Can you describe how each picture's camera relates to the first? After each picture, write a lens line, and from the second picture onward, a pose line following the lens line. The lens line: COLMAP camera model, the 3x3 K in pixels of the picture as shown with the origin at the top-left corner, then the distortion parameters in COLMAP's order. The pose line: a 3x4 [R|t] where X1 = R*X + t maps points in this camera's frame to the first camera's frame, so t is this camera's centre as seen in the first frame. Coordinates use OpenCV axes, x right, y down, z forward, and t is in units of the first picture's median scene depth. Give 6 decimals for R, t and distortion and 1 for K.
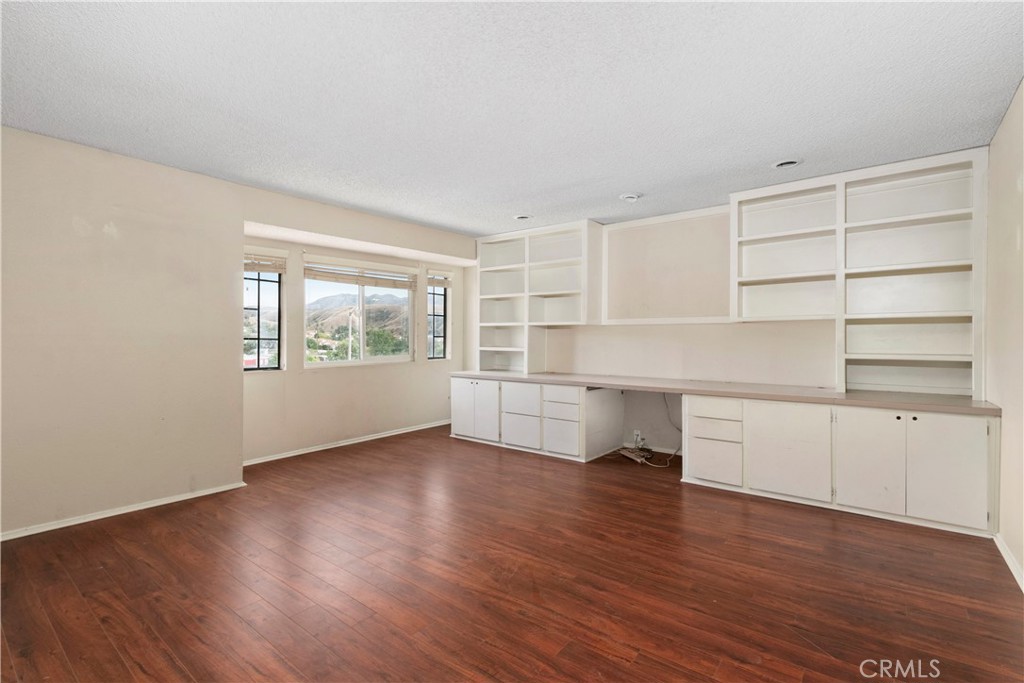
lens RADIAL K [[473.7, 0, 512.9], [0, 473.7, 341.9], [0, 0, 1]] dist [-0.005189, 0.000518]
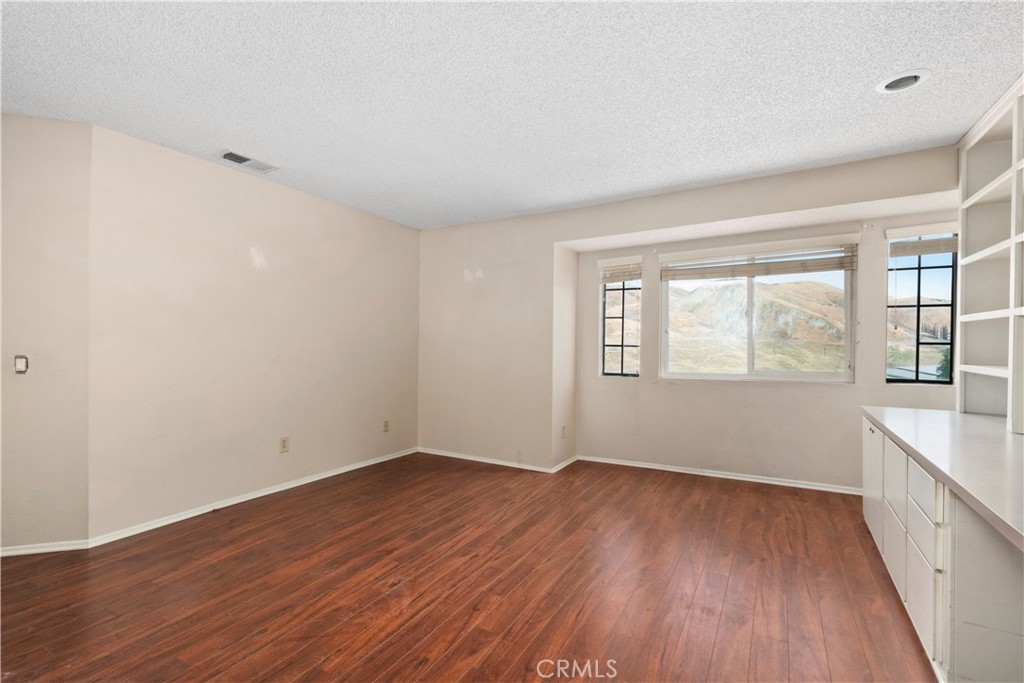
lens RADIAL K [[473.7, 0, 510.0], [0, 473.7, 348.4], [0, 0, 1]] dist [-0.005189, 0.000518]
pose [[0.132437, 0.008717, -0.991153, 0.571382], [-0.010651, 0.999916, 0.007371, -0.006780], [0.991134, 0.009581, 0.132519, 0.758777]]
